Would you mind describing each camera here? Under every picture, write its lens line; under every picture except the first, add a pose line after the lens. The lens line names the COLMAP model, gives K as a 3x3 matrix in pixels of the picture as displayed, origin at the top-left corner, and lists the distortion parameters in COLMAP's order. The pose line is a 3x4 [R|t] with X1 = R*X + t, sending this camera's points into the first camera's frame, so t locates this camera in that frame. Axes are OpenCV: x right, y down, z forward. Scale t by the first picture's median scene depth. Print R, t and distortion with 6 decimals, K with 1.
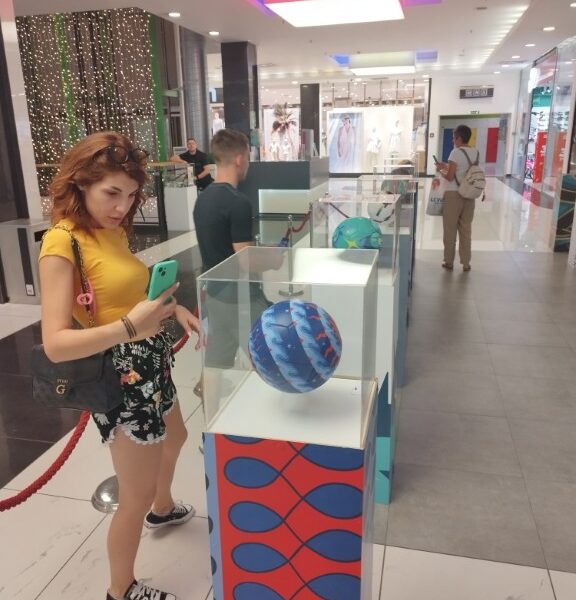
lens RADIAL K [[559.7, 0, 288.5], [0, 559.7, 301.7], [0, 0, 1]] dist [0.039942, 0.000000]
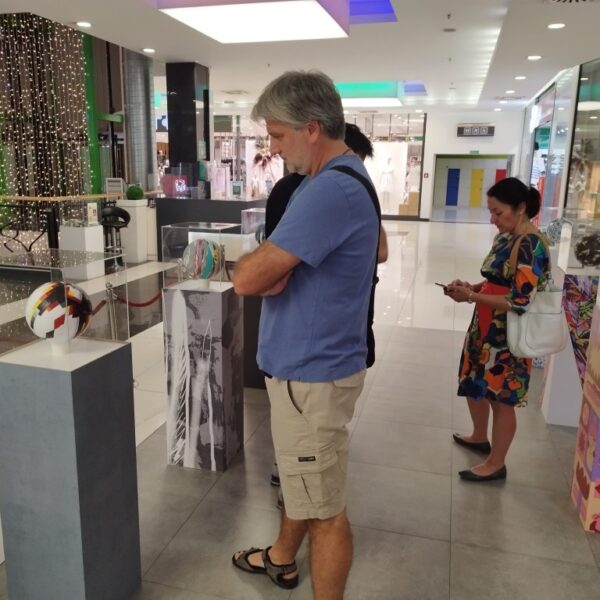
lens RADIAL K [[575.8, 0, 298.8], [0, 575.8, 297.9], [0, 0, 1]] dist [0.052823, 0.000000]
pose [[0.998854, 0.041302, -0.024173, 0.116400], [-0.042838, 0.996839, -0.066909, -0.042329], [0.021333, 0.067868, 0.997466, 0.123267]]
